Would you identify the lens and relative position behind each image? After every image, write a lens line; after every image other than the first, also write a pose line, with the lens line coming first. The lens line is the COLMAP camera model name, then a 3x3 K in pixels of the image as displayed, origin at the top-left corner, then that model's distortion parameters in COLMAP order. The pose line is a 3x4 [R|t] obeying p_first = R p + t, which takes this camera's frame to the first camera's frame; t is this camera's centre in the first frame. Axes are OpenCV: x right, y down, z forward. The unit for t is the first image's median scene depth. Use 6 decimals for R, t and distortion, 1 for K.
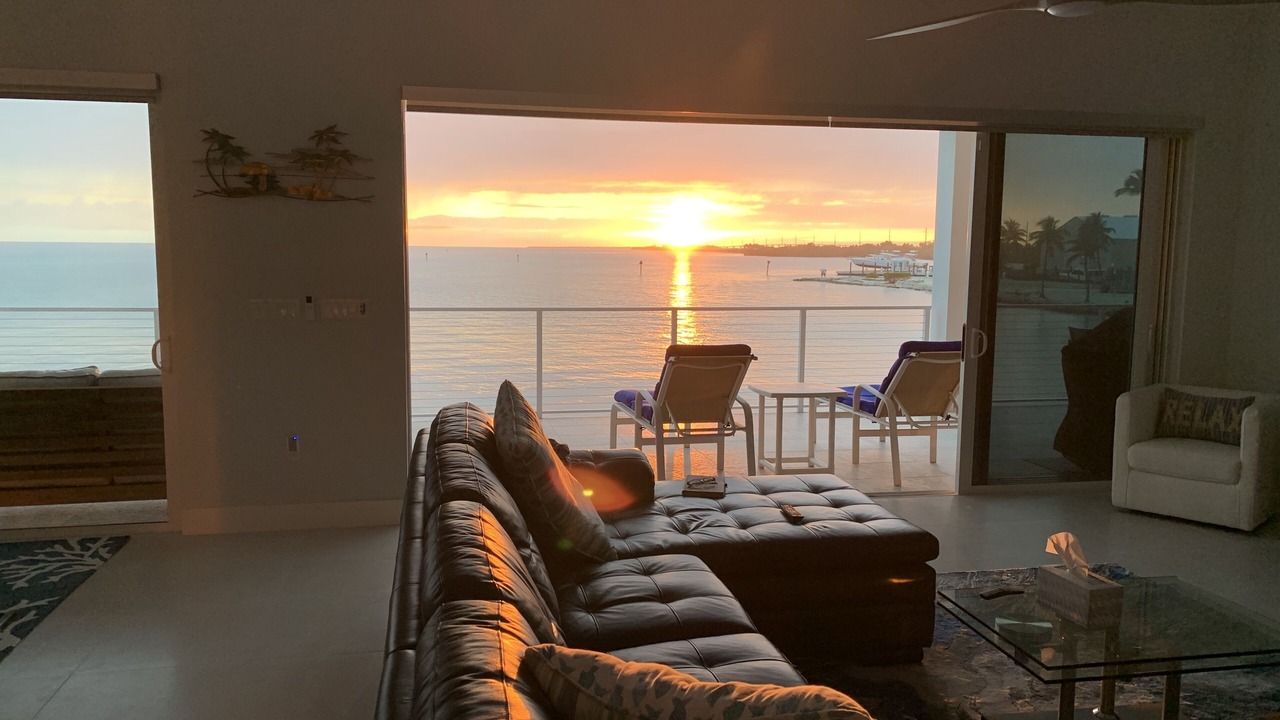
lens RADIAL K [[968.3, 0, 648.8], [0, 968.3, 357.8], [0, 0, 1]] dist [0.004022, -0.009986]
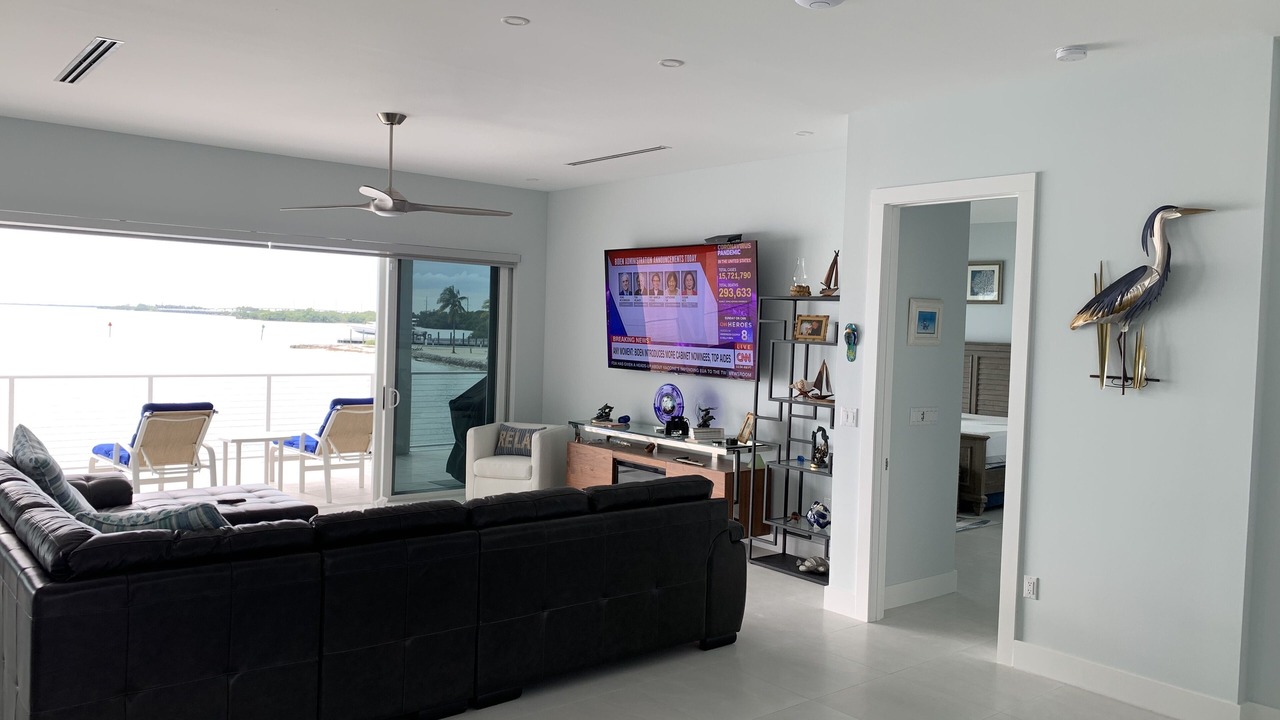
lens RADIAL K [[968.3, 0, 638.7], [0, 968.3, 357.6], [0, 0, 1]] dist [0.004022, -0.009986]
pose [[0.881219, 0.002237, 0.472704, -0.010504], [0.030648, 0.997614, -0.061855, 0.029851], [-0.471714, 0.068996, 0.879048, -0.537057]]
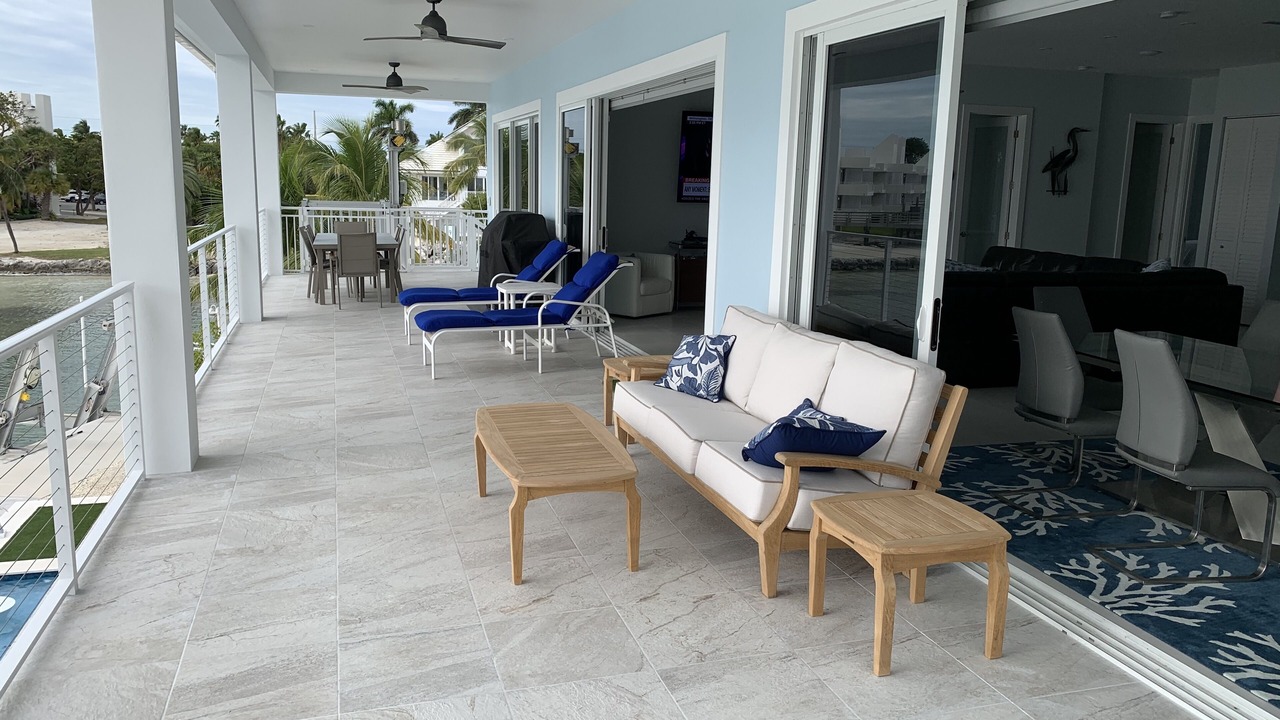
lens RADIAL K [[968.3, 0, 643.2], [0, 968.3, 362.9], [0, 0, 1]] dist [0.004022, -0.009986]
pose [[-0.082613, -0.197674, 0.976781, -1.551414], [0.092204, 0.974411, 0.204992, -0.165368], [-0.992307, 0.106998, -0.062272, 1.254278]]
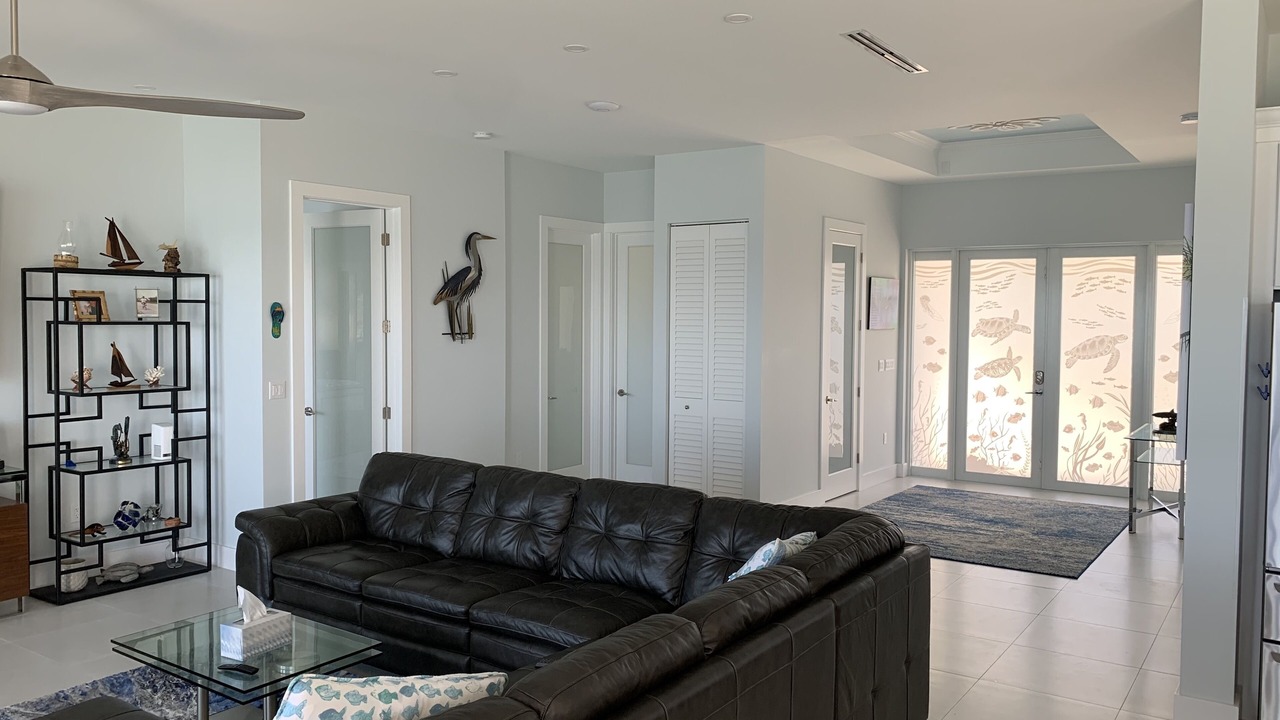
lens RADIAL K [[968.3, 0, 643.3], [0, 968.3, 354.9], [0, 0, 1]] dist [0.004022, -0.009986]
pose [[-0.687090, -0.048875, 0.724927, -0.453792], [0.069067, 0.988823, 0.132129, -0.135136], [-0.723283, 0.140853, -0.676035, 0.827072]]
